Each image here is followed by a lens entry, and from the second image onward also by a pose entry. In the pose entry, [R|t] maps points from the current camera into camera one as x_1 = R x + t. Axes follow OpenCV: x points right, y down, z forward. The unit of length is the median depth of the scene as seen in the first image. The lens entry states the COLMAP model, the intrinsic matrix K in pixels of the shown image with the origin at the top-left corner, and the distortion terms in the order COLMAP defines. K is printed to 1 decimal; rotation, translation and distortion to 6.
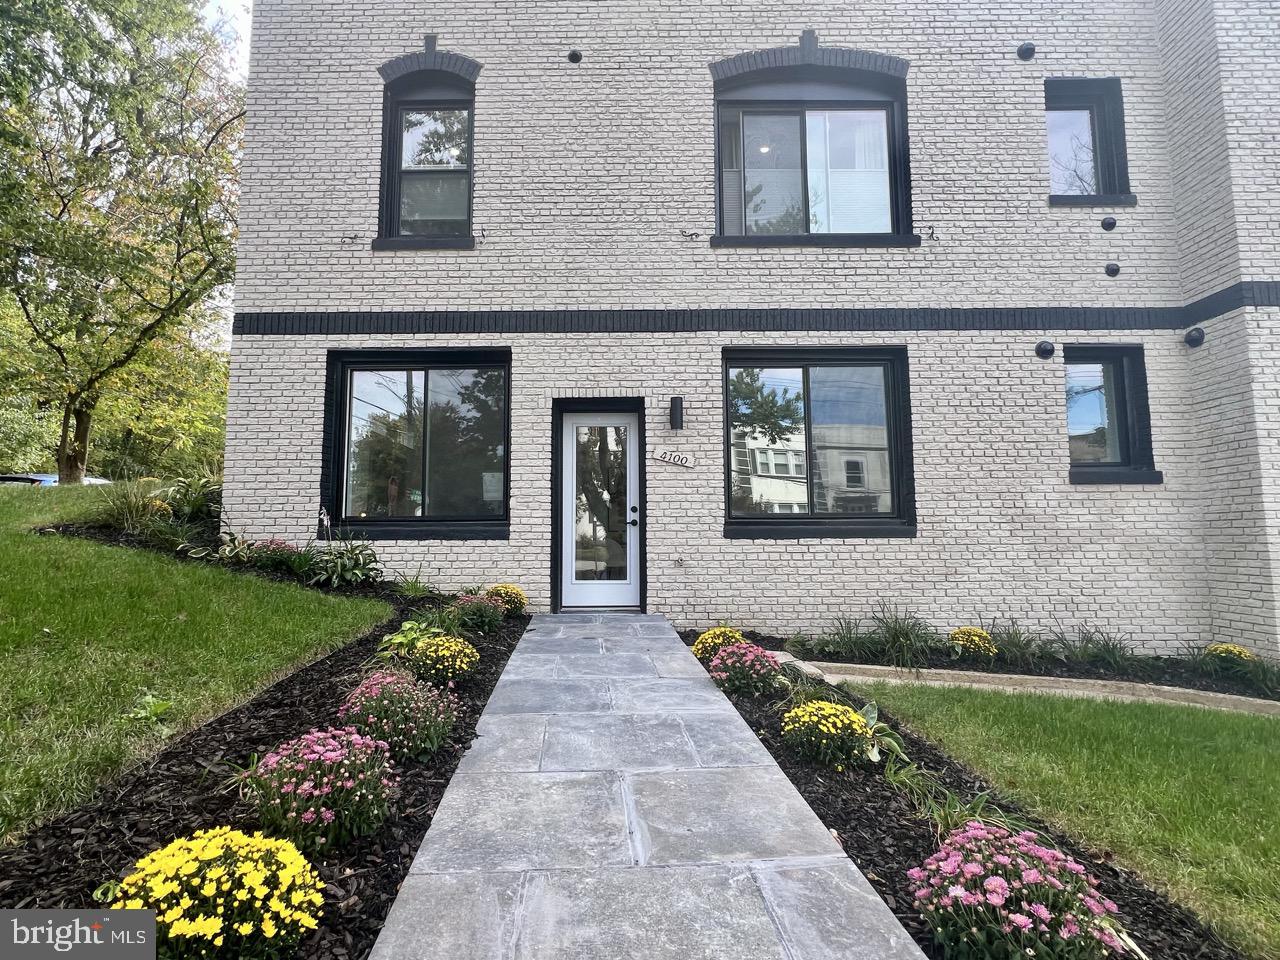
lens RADIAL K [[607.6, 0, 643.2], [0, 607.6, 486.7], [0, 0, 1]] dist [-0.004283, 0.001356]
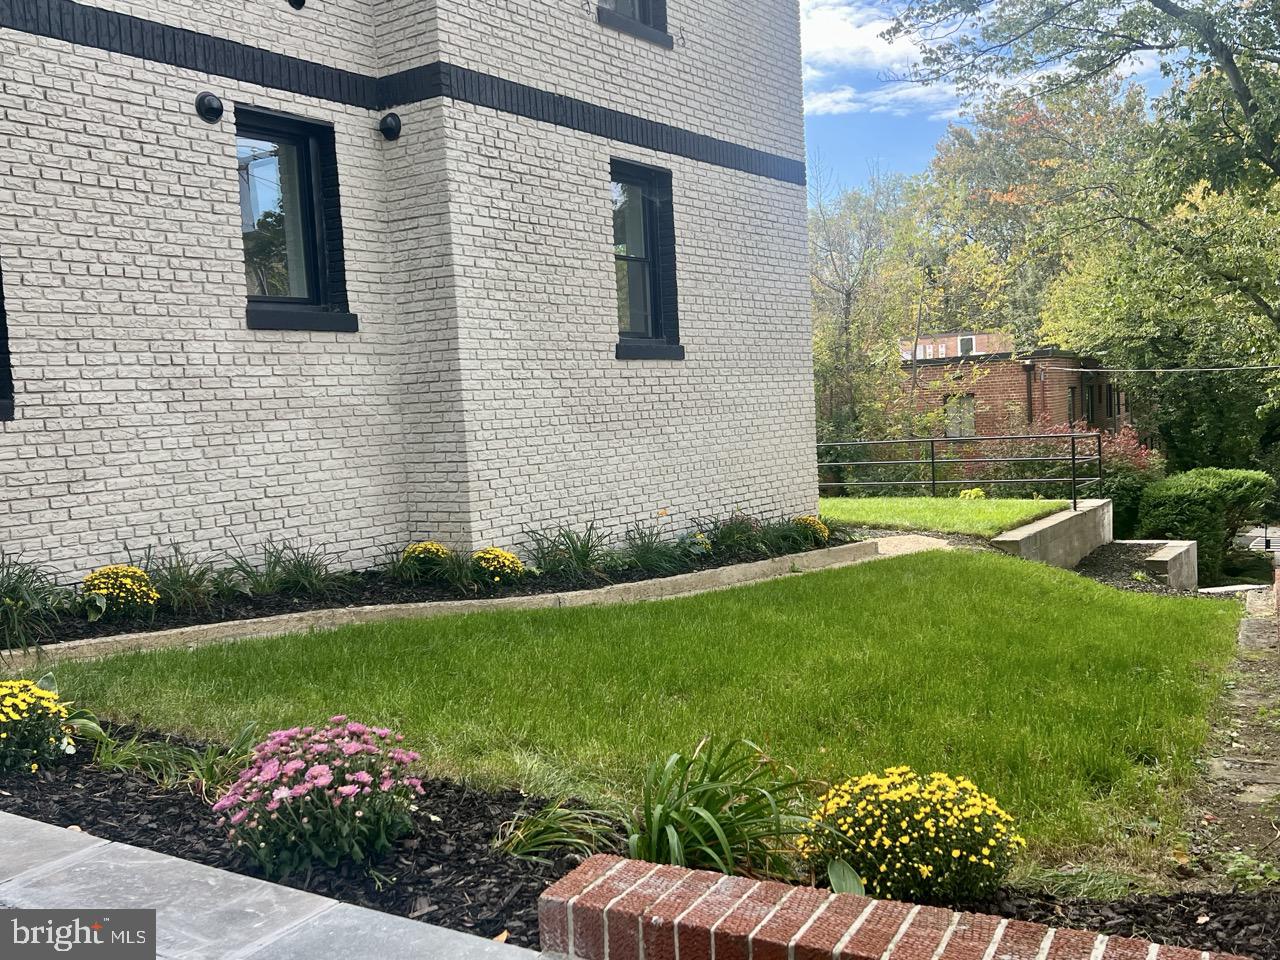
lens RADIAL K [[1227.5, 0, 640.4], [0, 1227.5, 480.2], [0, 0, 1]] dist [-0.065312, 0.000000]
pose [[0.566738, -0.069415, 0.820969, -0.134139], [-0.033004, 0.993732, 0.106806, 0.003487], [-0.823237, -0.087626, 0.560894, -0.083072]]
